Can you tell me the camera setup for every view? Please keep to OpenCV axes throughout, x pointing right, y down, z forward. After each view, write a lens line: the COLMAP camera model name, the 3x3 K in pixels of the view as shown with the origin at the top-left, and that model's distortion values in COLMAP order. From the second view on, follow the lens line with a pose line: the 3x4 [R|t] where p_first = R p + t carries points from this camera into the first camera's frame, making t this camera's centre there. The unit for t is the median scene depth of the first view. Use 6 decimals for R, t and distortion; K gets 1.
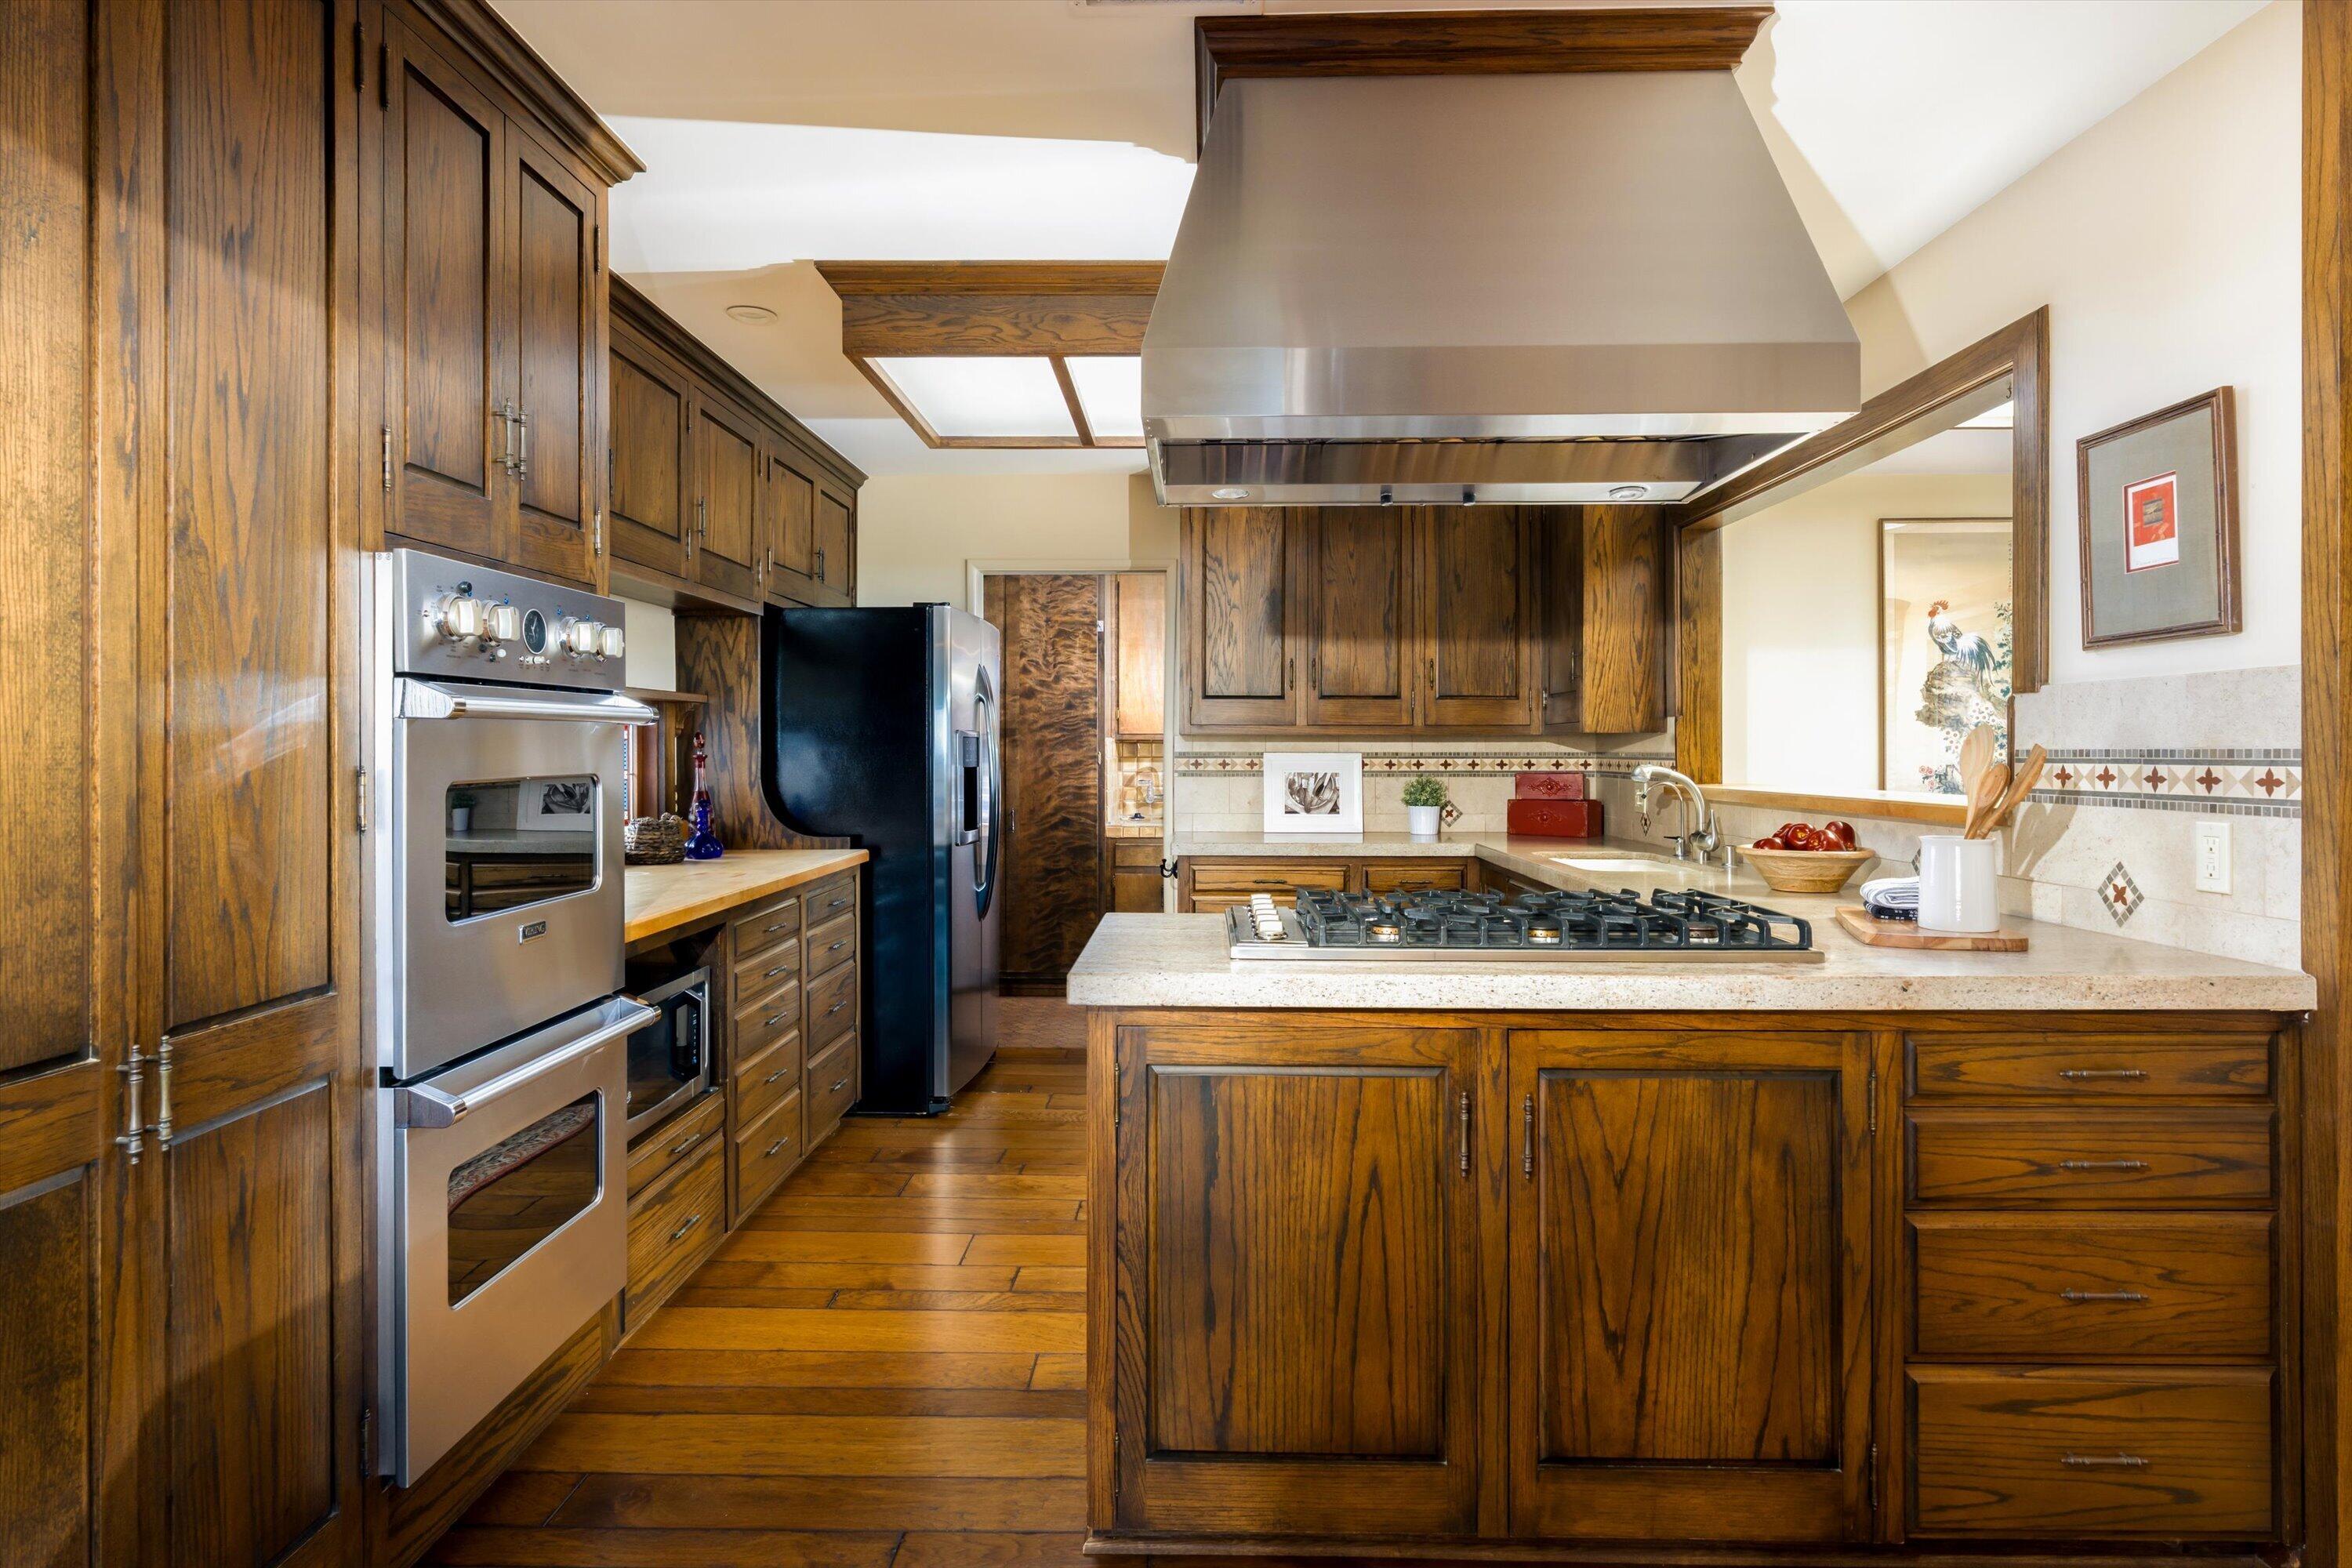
lens RADIAL K [[1106.4, 0, 1177.2], [0, 1106.4, 734.1], [0, 0, 1]] dist [0.001283, 0.000228]
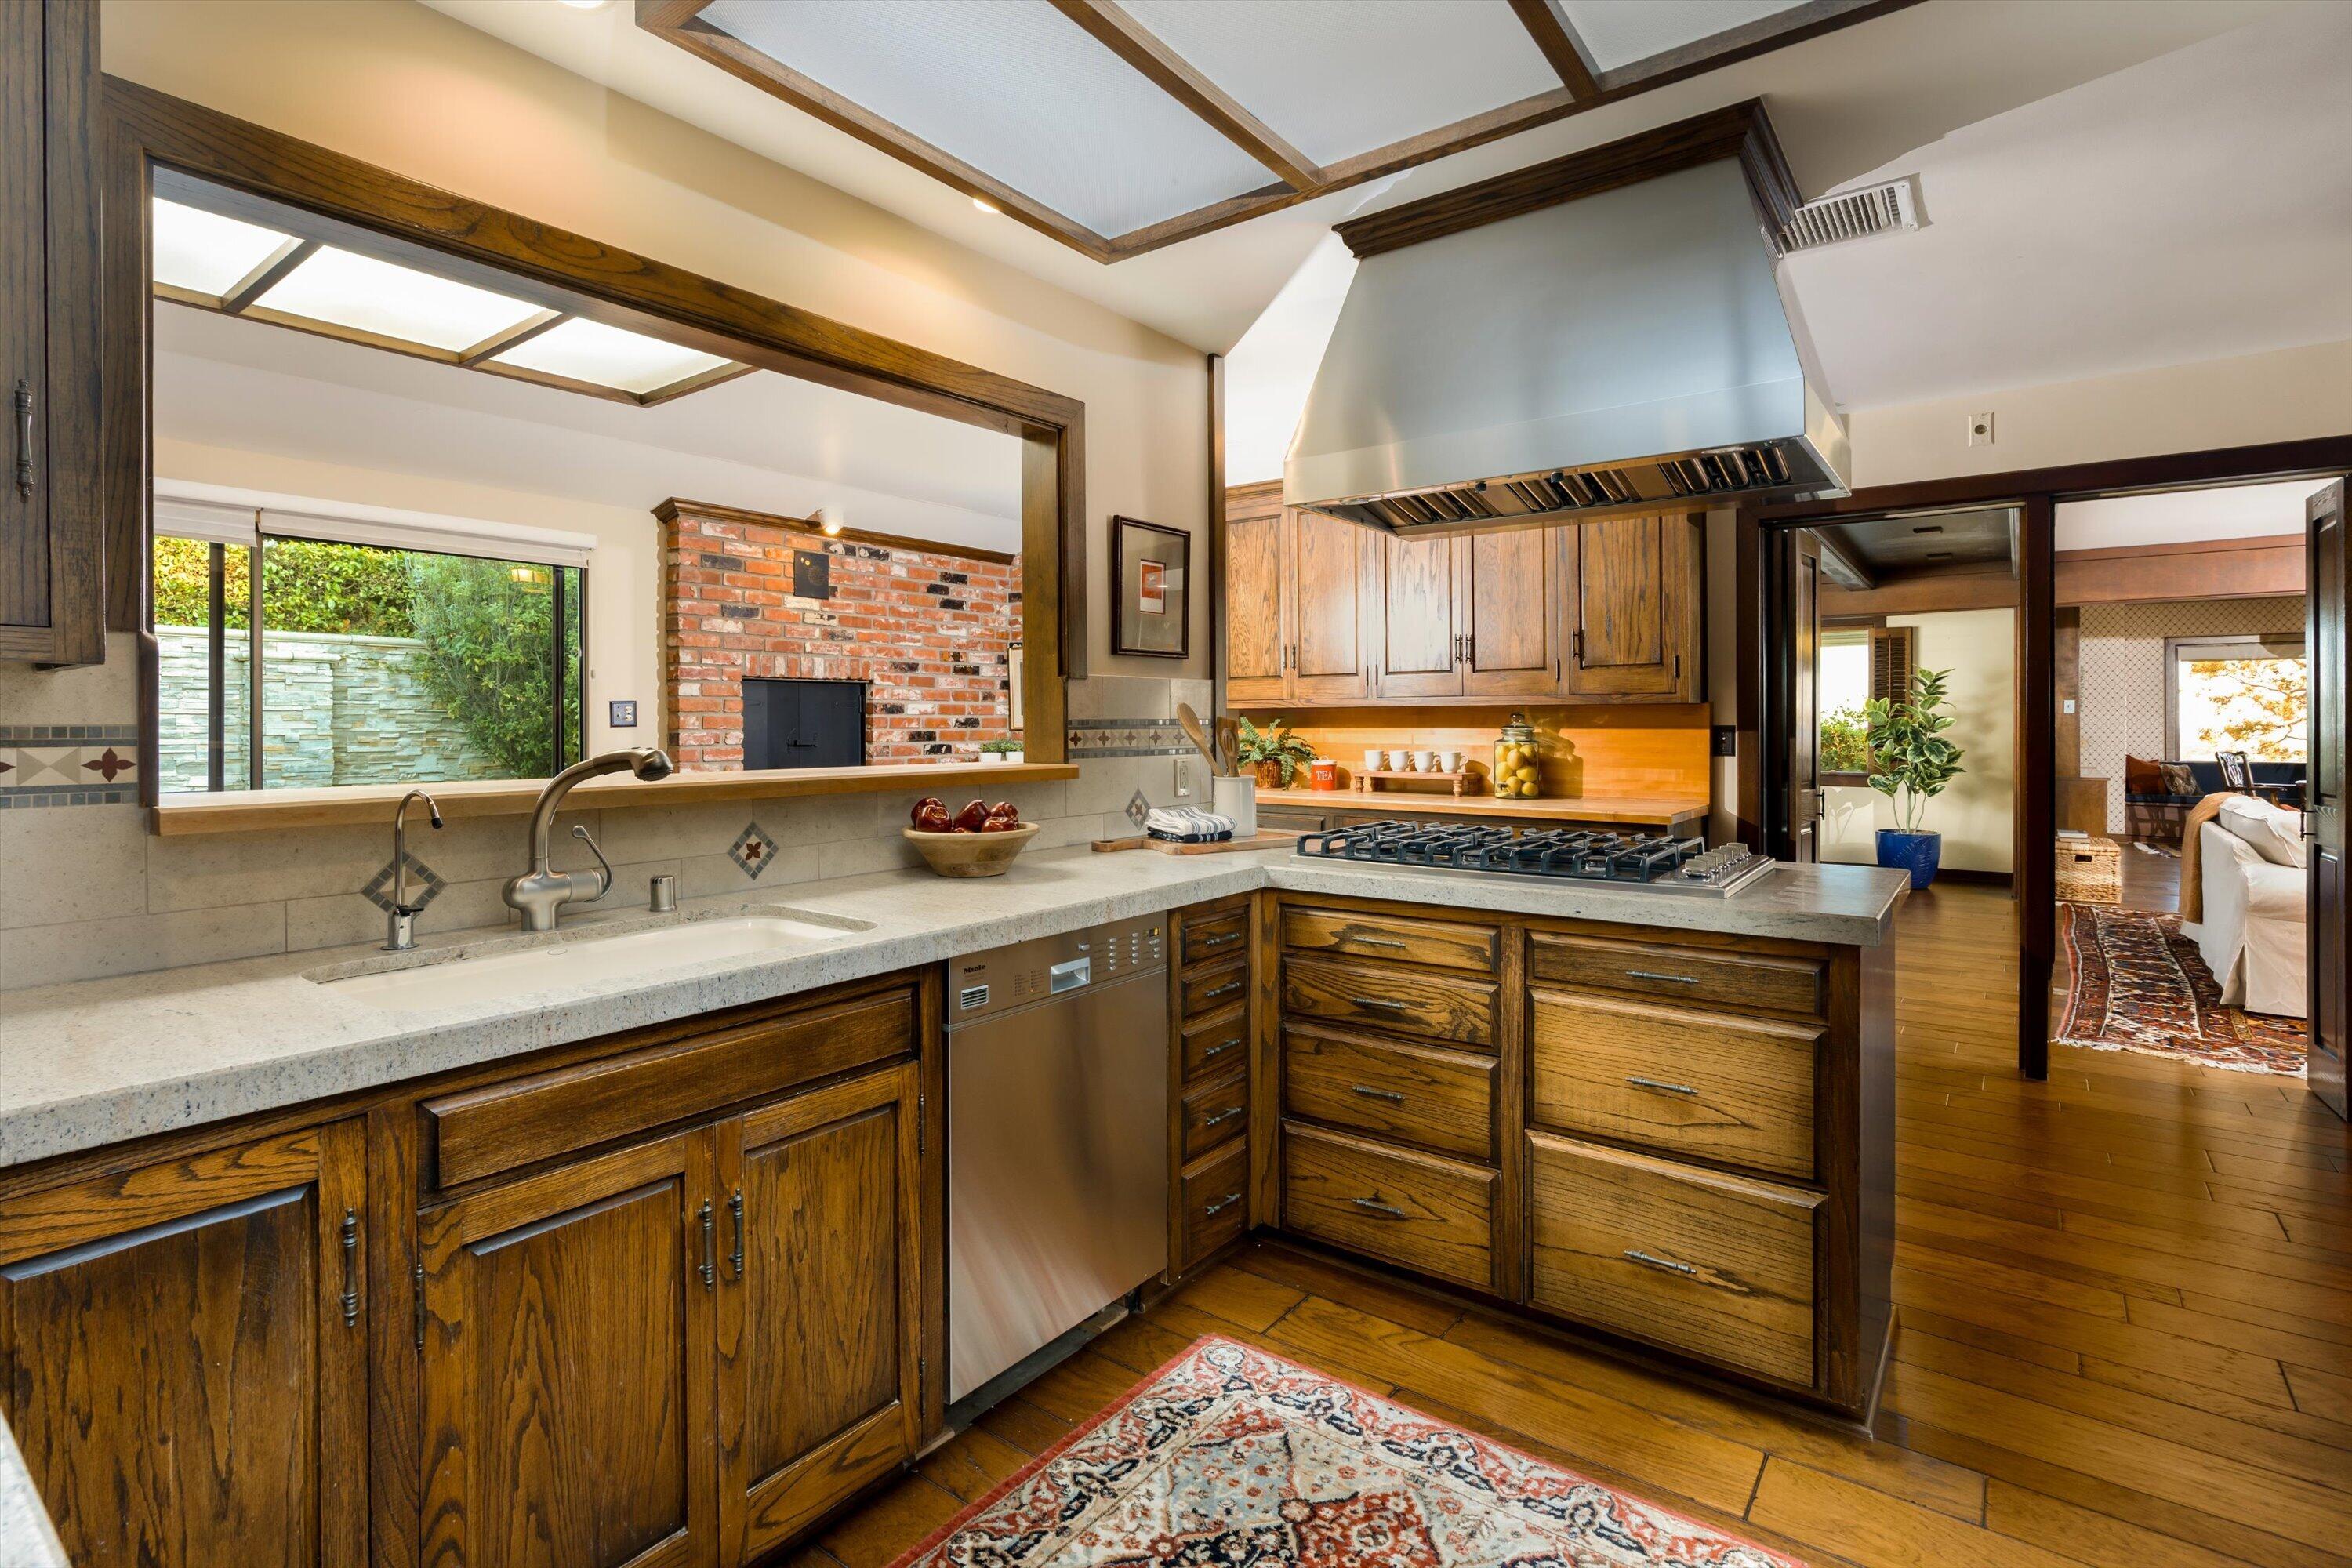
lens RADIAL K [[1106.4, 0, 1177.2], [0, 1106.4, 734.1], [0, 0, 1]] dist [0.001283, 0.000228]
pose [[-0.638694, -0.012022, 0.769367, -0.293810], [-0.003960, 0.999916, 0.012337, 0.009813], [-0.769451, 0.004833, -0.638688, 1.388428]]
